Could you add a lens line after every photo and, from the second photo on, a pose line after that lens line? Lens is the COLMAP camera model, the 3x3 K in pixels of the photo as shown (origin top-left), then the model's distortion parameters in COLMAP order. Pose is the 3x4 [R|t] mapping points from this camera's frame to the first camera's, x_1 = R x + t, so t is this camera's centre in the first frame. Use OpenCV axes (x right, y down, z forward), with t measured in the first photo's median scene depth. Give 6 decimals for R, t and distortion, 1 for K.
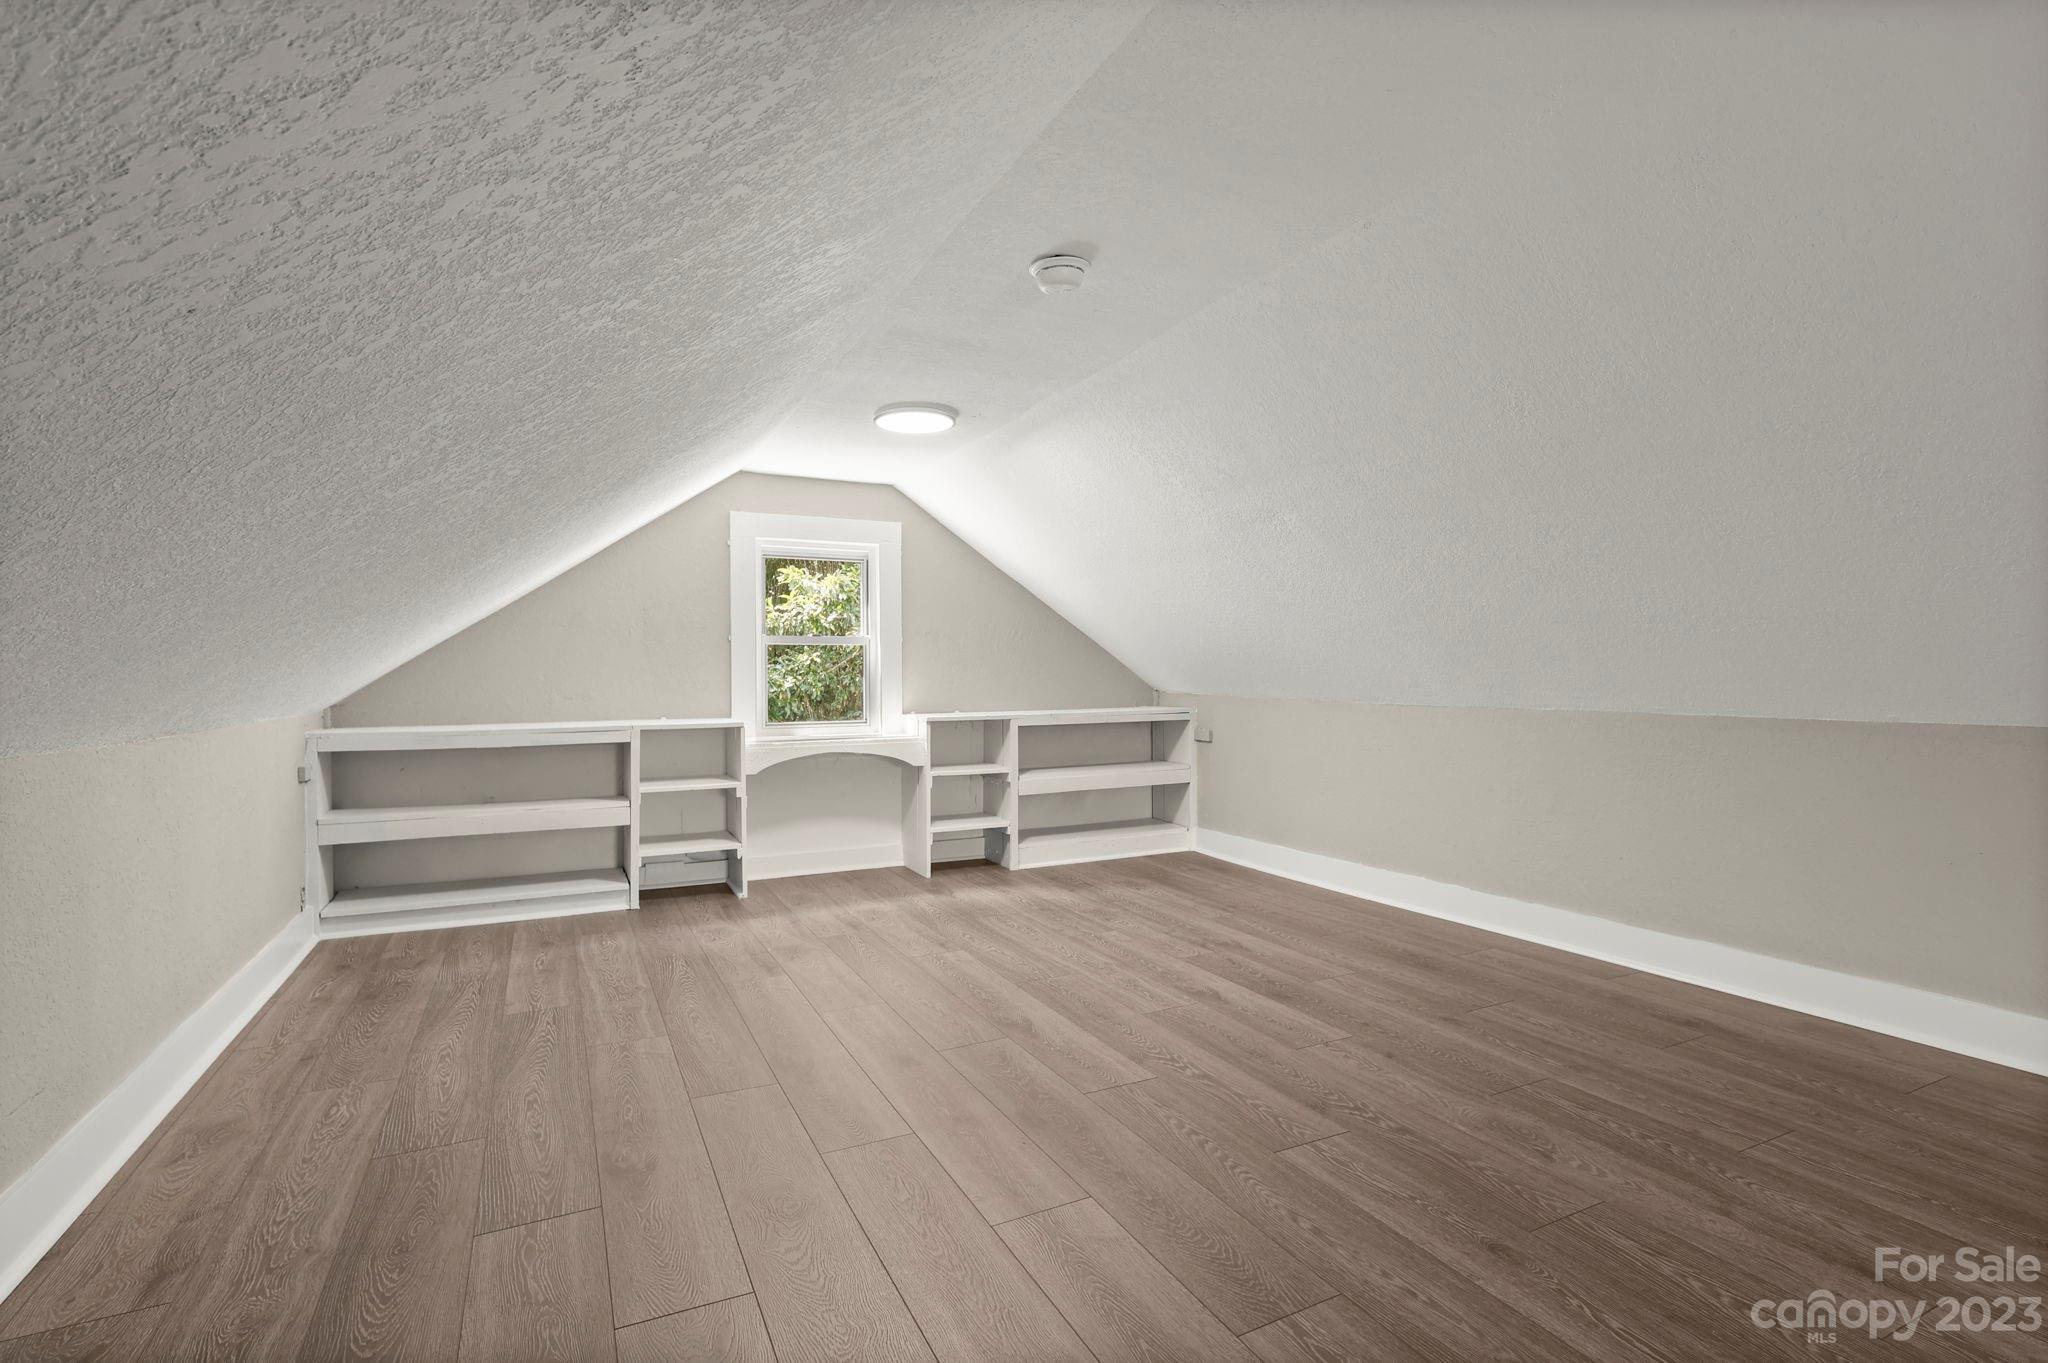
lens RADIAL K [[991.4, 0, 1024.0], [0, 991.4, 681.5], [0, 0, 1]] dist [-0.000303, 0.000063]
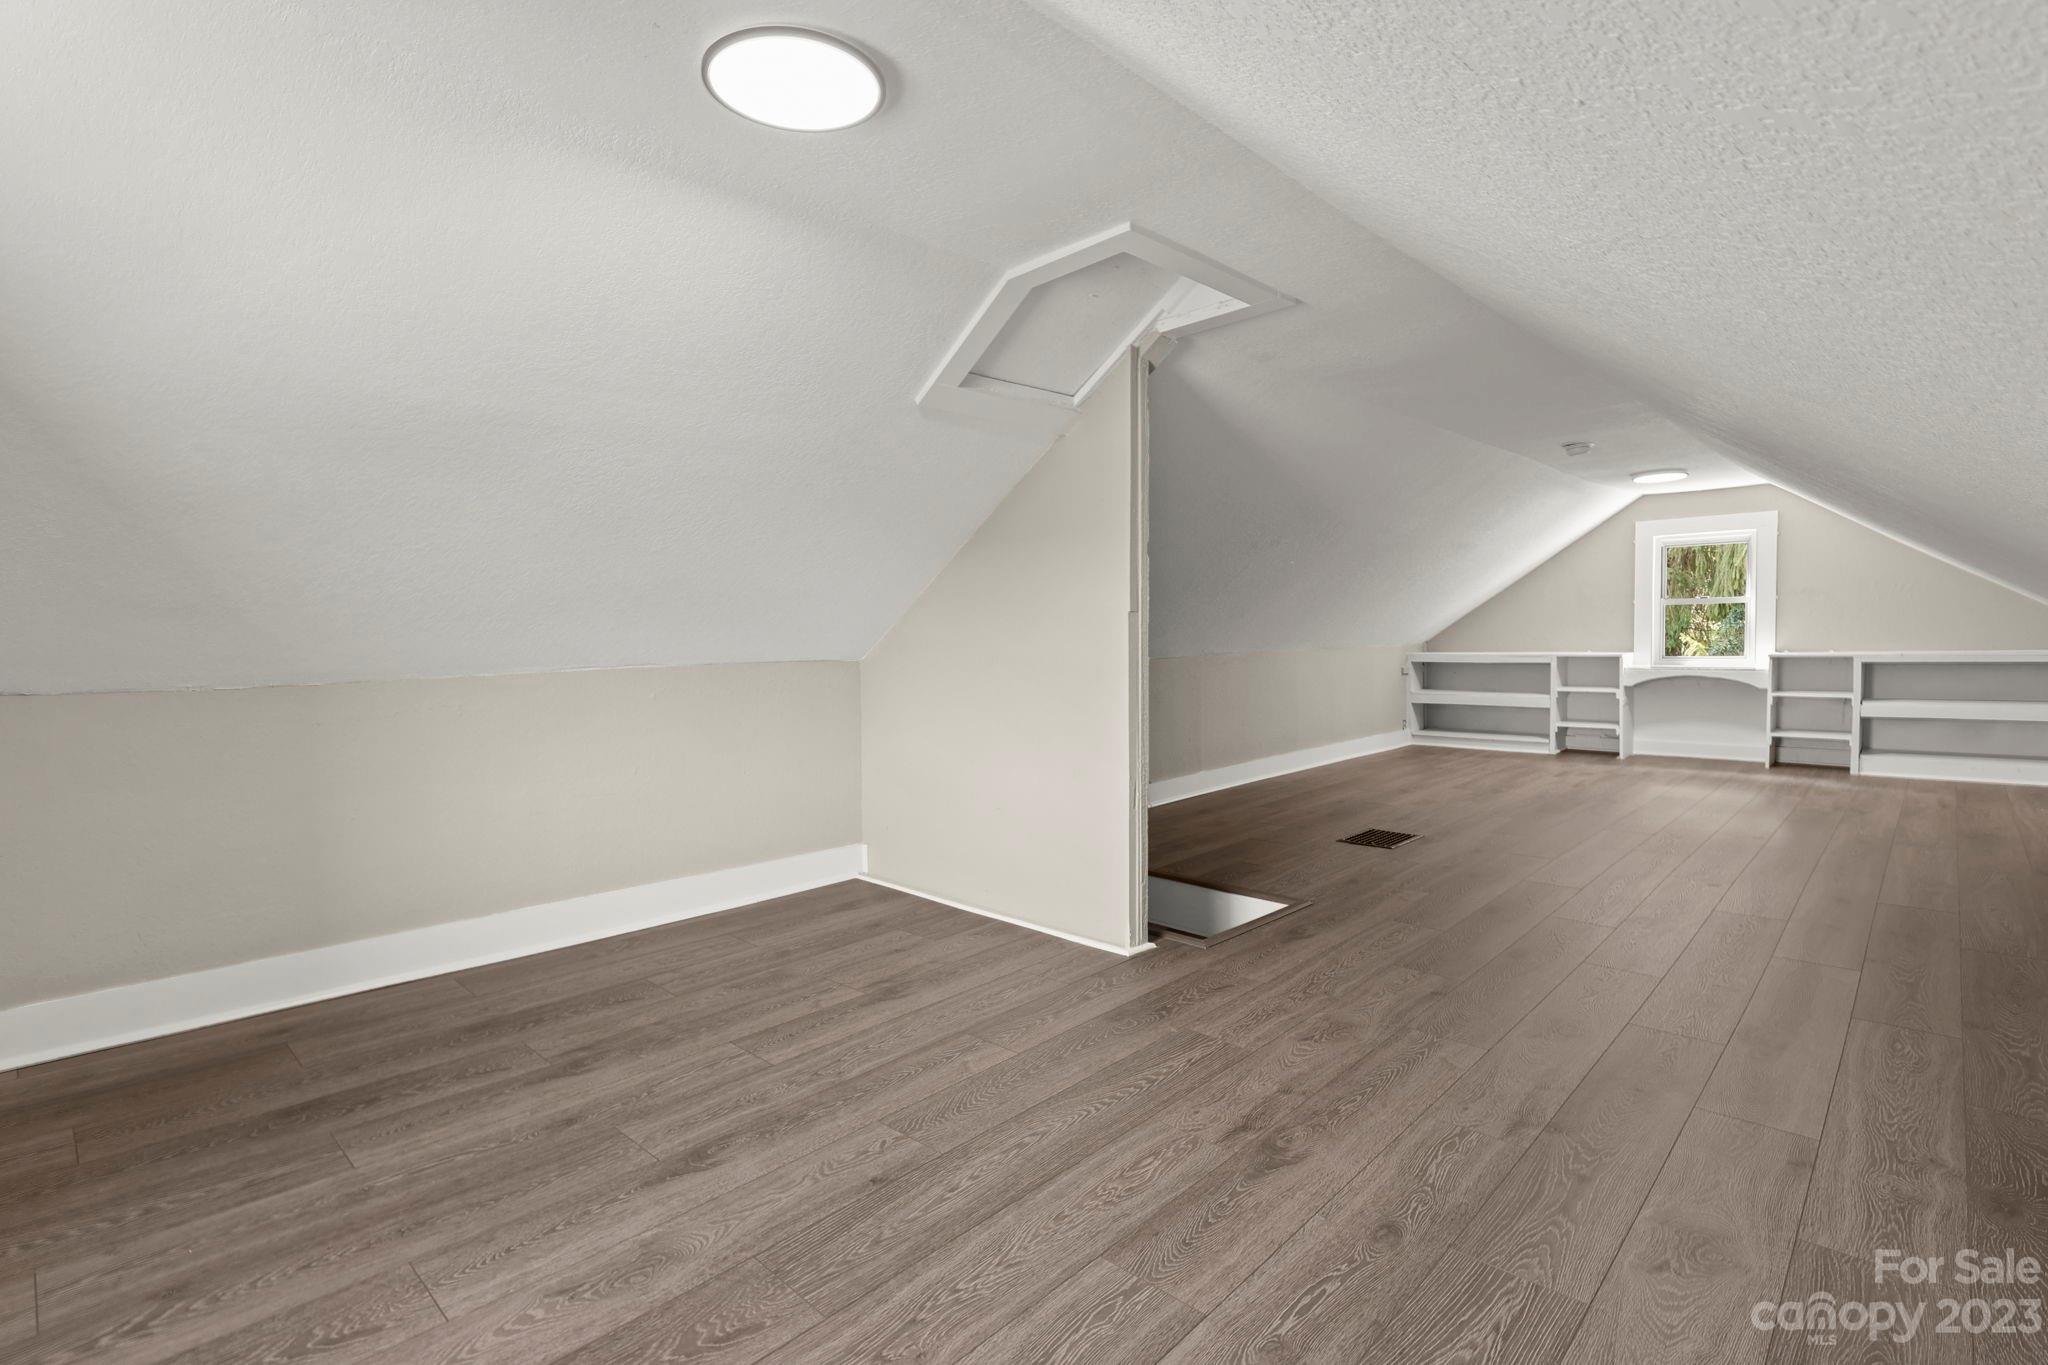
lens RADIAL K [[968.5, 0, 1028.2], [0, 968.5, 673.5], [0, 0, 1]] dist [0.002246, 0.001150]
pose [[0.337585, 0.045977, -0.940172, 0.931701], [0.020938, 0.998192, 0.056333, -0.039849], [0.941062, -0.038703, 0.336012, -0.496778]]
